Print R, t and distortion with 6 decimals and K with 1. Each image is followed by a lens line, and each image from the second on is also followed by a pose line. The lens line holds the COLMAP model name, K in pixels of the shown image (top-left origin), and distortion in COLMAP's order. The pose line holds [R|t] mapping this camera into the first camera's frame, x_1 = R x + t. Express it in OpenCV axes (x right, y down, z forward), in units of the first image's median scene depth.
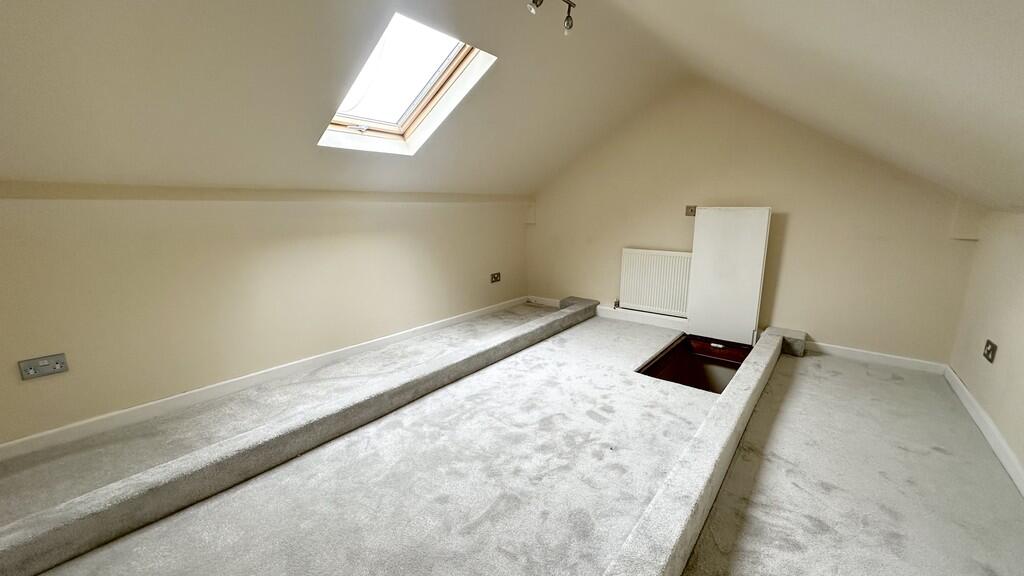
lens RADIAL K [[410.0, 0, 509.7], [0, 410.0, 287.9], [0, 0, 1]] dist [-0.001798, 0.000668]
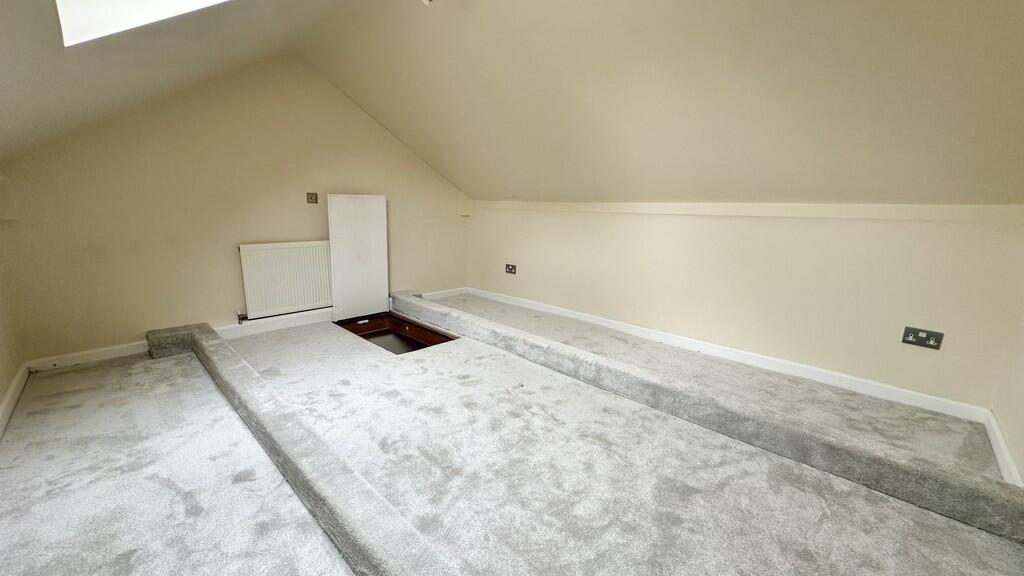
lens RADIAL K [[410.0, 0, 509.7], [0, 410.0, 287.9], [0, 0, 1]] dist [-0.001798, 0.000668]
pose [[0.113087, -0.198149, 0.973626, -0.586923], [0.182112, 0.967446, 0.175739, -0.080552], [-0.976753, 0.157435, 0.145491, 0.515573]]
